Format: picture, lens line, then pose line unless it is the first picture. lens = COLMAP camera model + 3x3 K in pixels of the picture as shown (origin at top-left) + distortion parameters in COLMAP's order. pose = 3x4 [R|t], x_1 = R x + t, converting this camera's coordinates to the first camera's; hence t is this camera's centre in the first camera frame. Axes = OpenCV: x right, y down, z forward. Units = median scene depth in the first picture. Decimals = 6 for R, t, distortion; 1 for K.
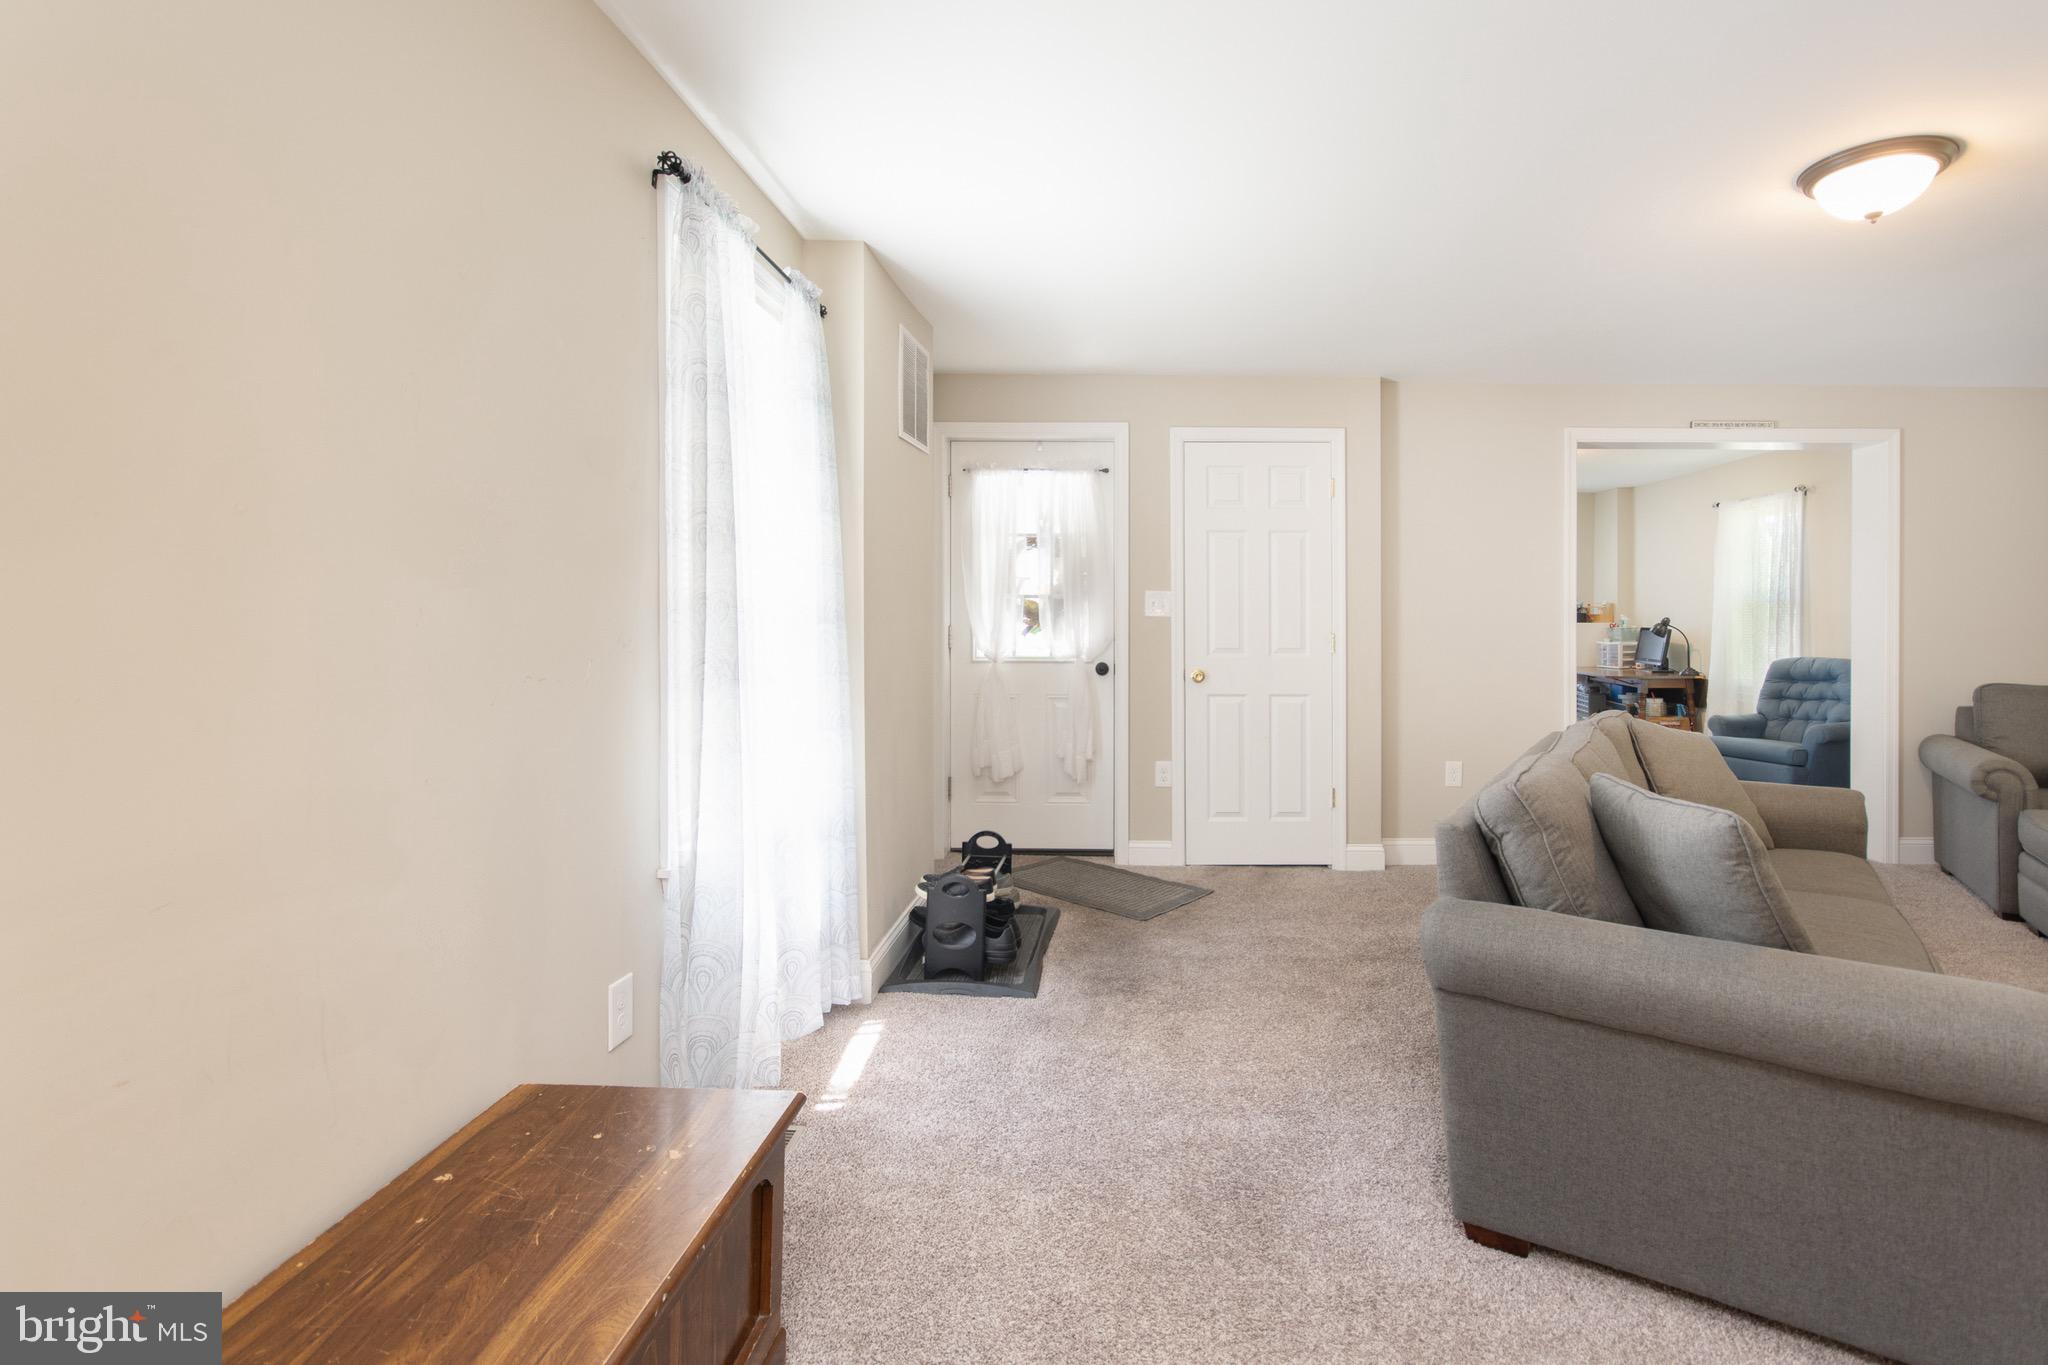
lens RADIAL K [[917.4, 0, 1141.8], [0, 917.4, 612.3], [0, 0, 1]] dist [0.001423, 0.001954]
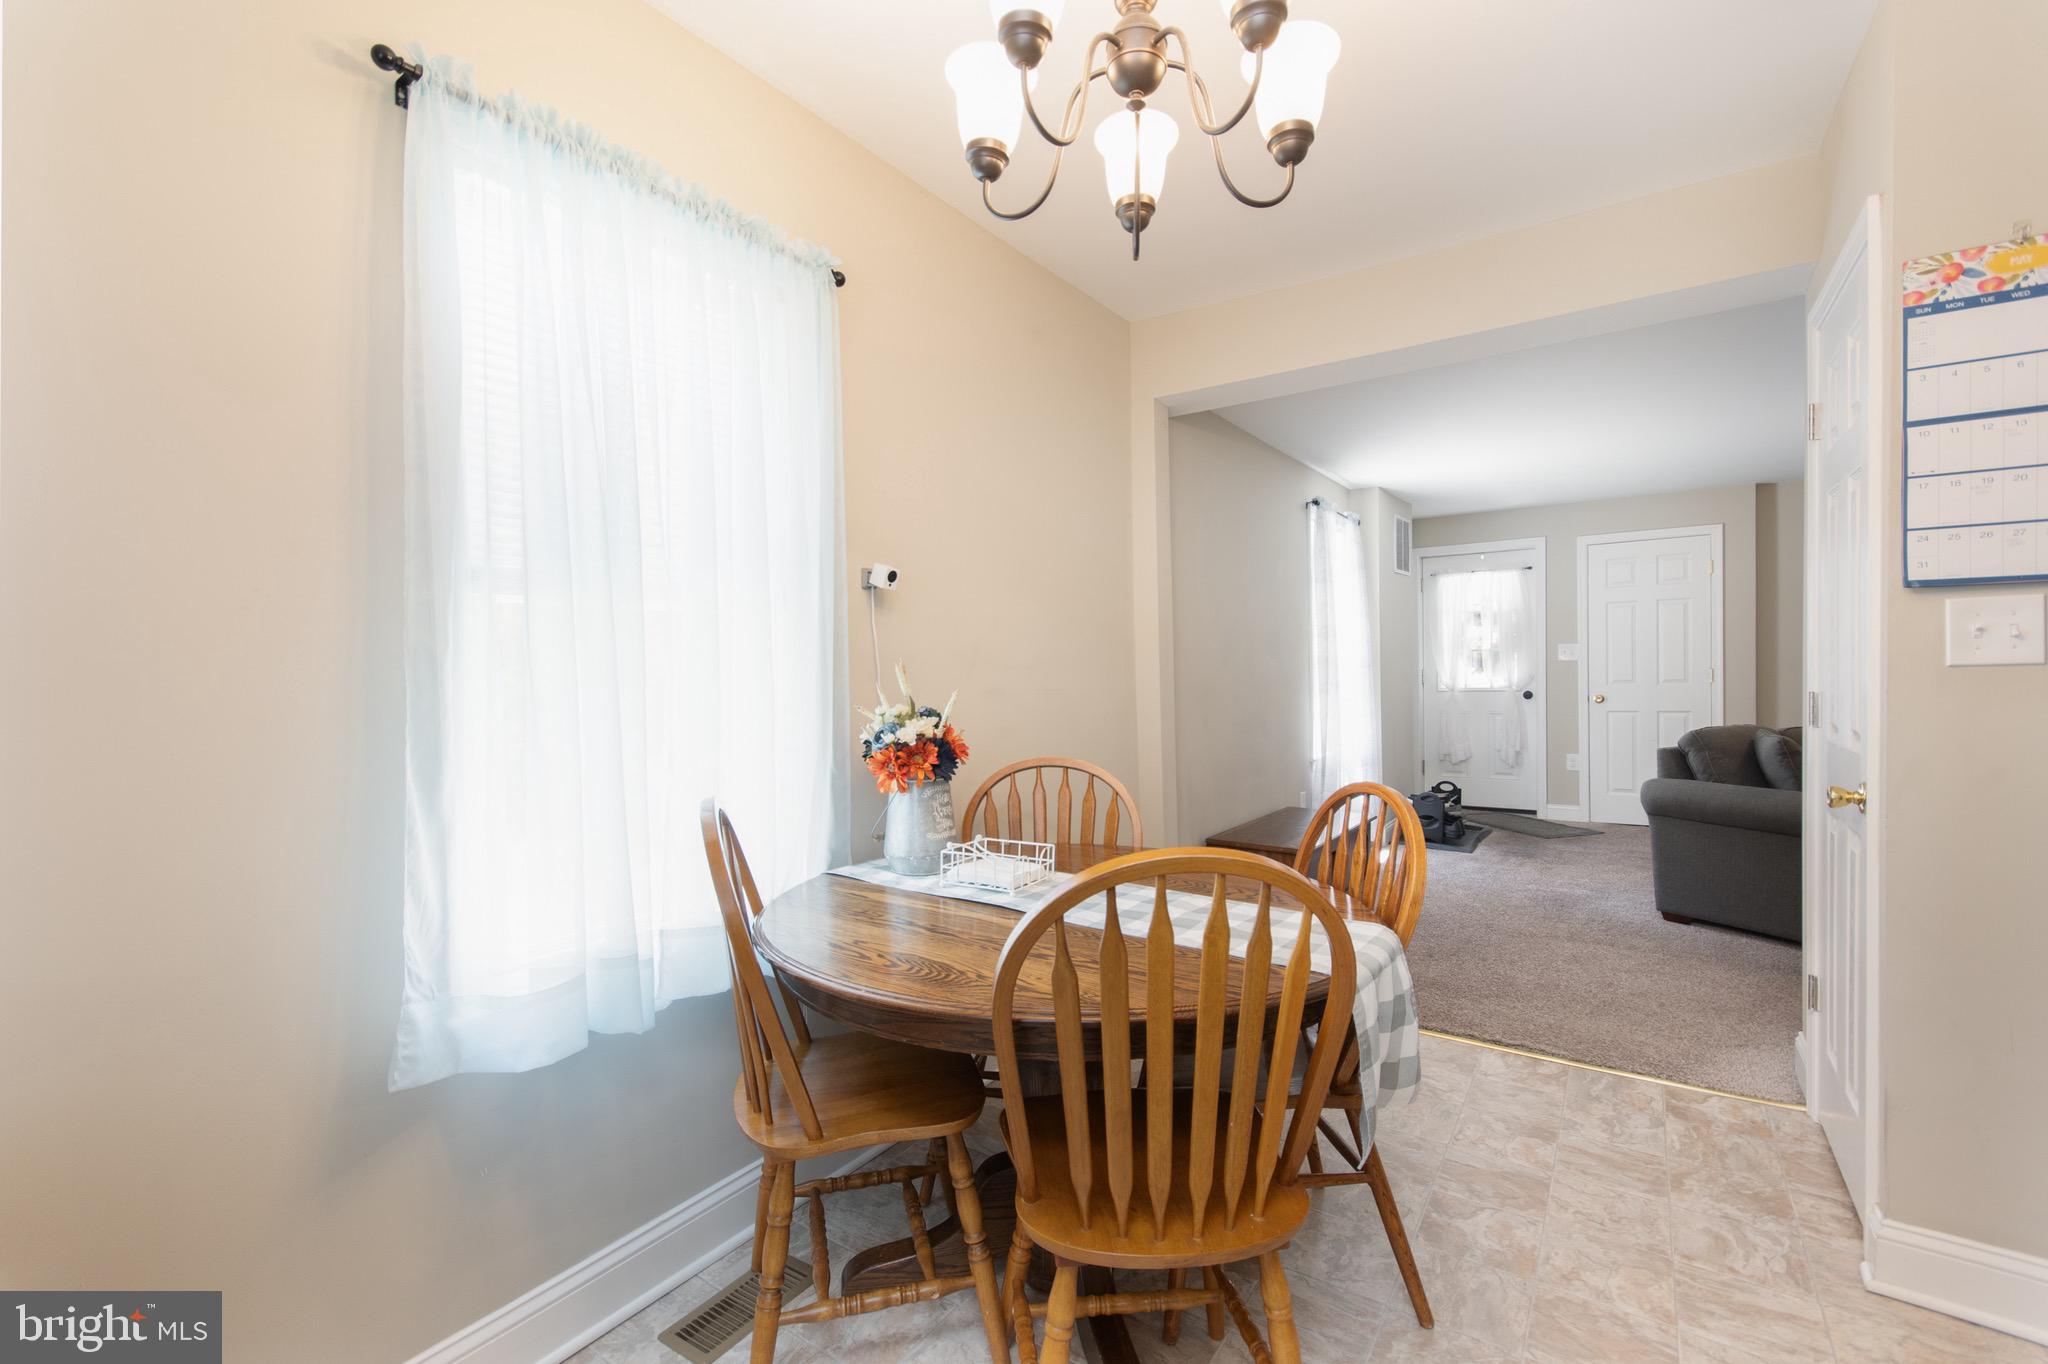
lens RADIAL K [[917.4, 0, 1009.0], [0, 917.4, 689.4], [0, 0, 1]] dist [0.001423, 0.001954]
pose [[0.808258, -0.005311, -0.588805, 0.164446], [0.017294, 0.999742, 0.014723, 0.013742], [0.588575, -0.022083, 0.808141, -0.791851]]
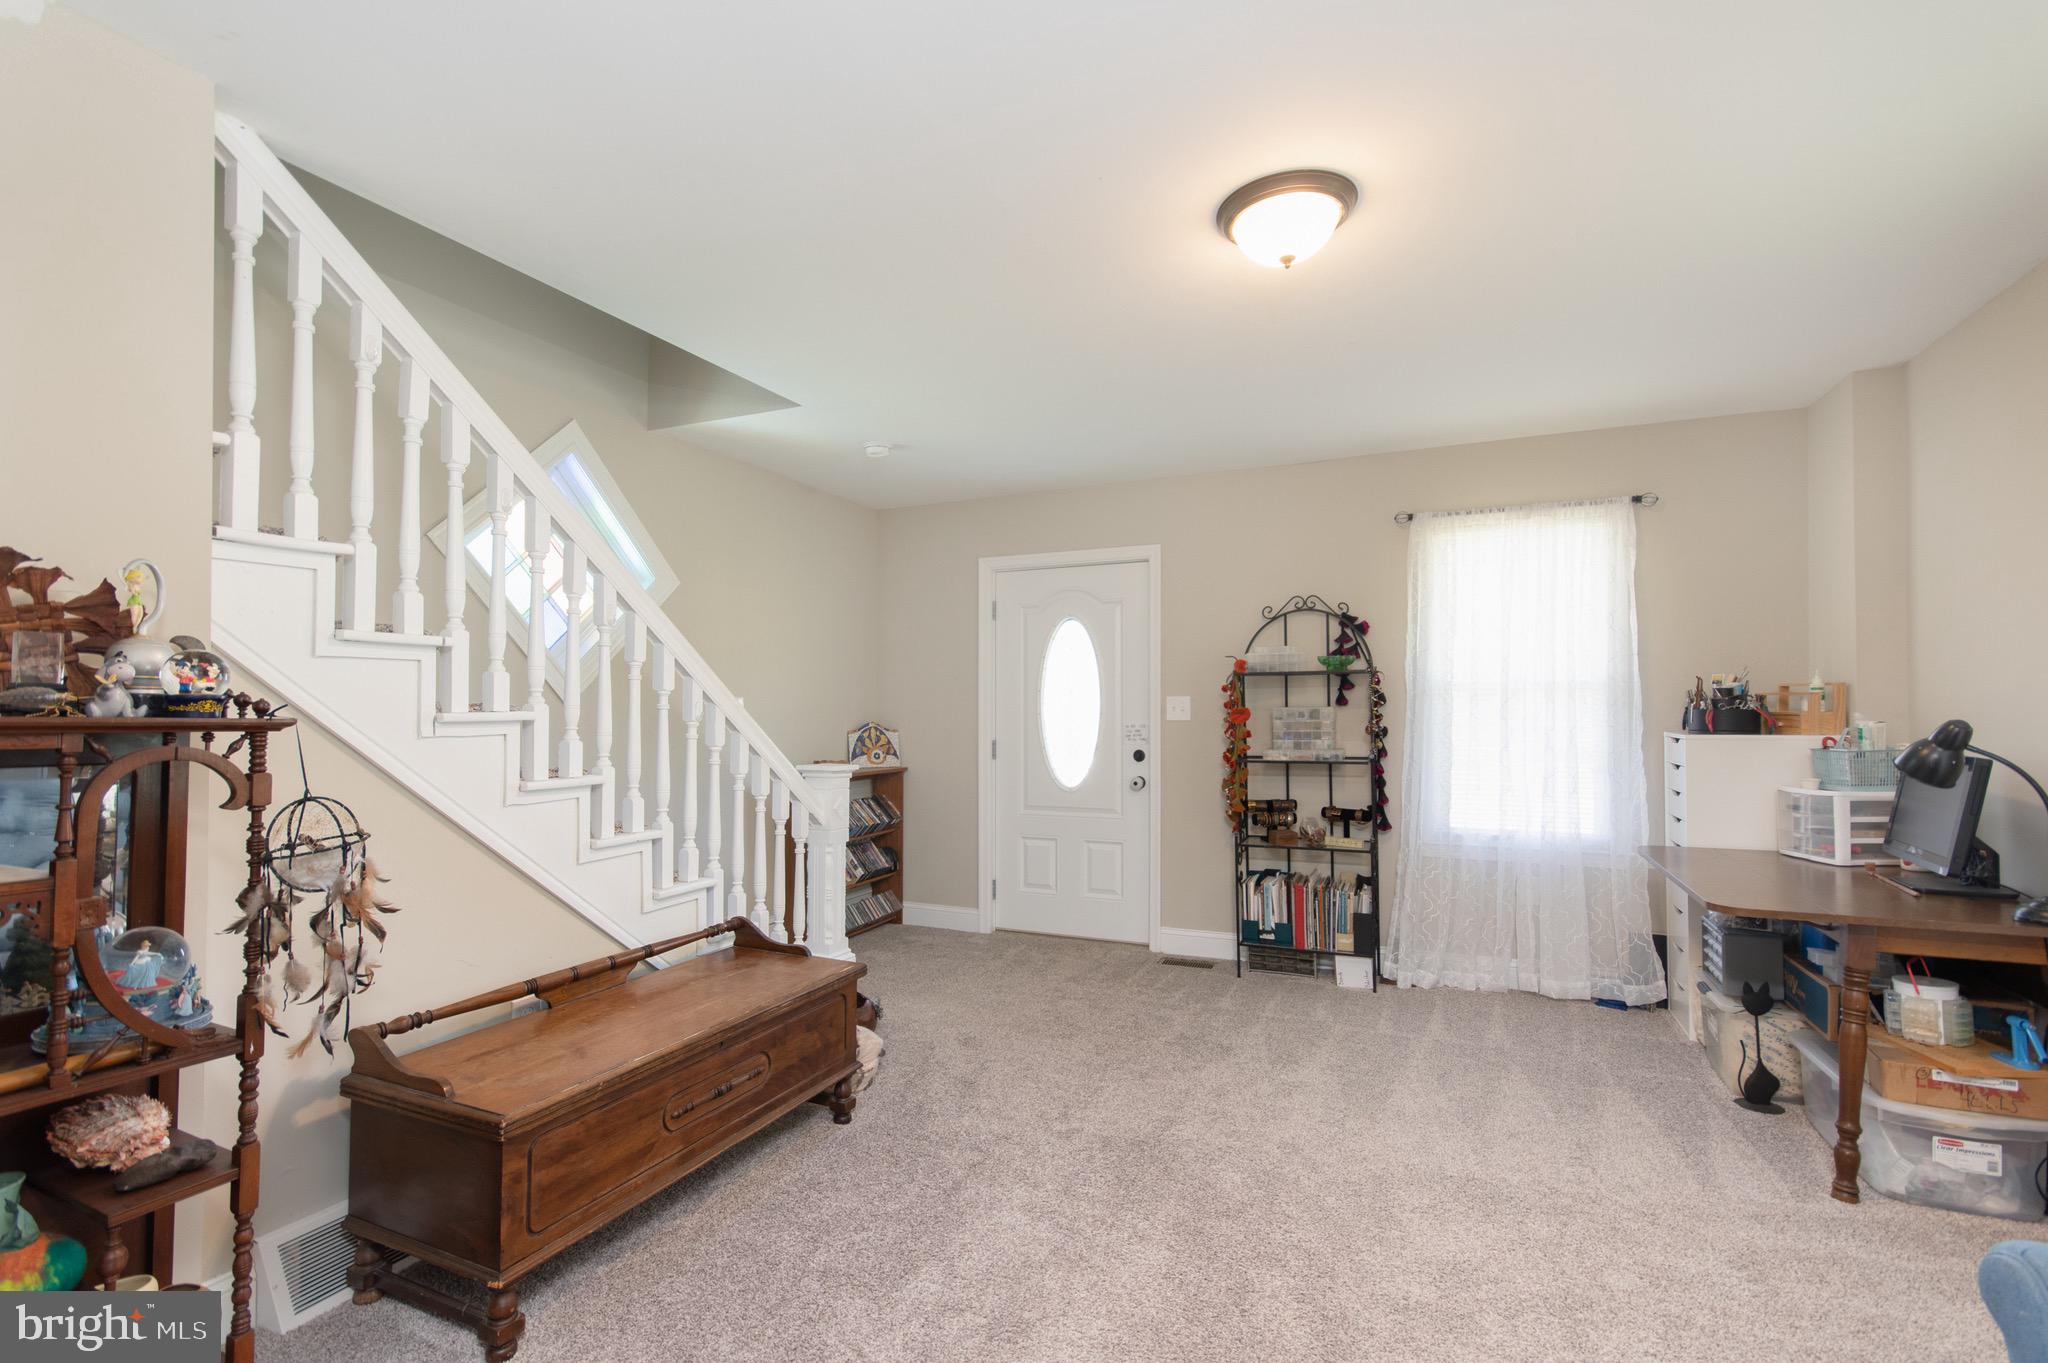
lens RADIAL K [[917.4, 0, 1035.5], [0, 917.4, 700.2], [0, 0, 1]] dist [0.001423, 0.001954]
pose [[0.914146, -0.008423, -0.405299, 0.751147], [0.002670, 0.999888, -0.014759, 0.004456], [0.405377, 0.012410, 0.914065, 1.082858]]
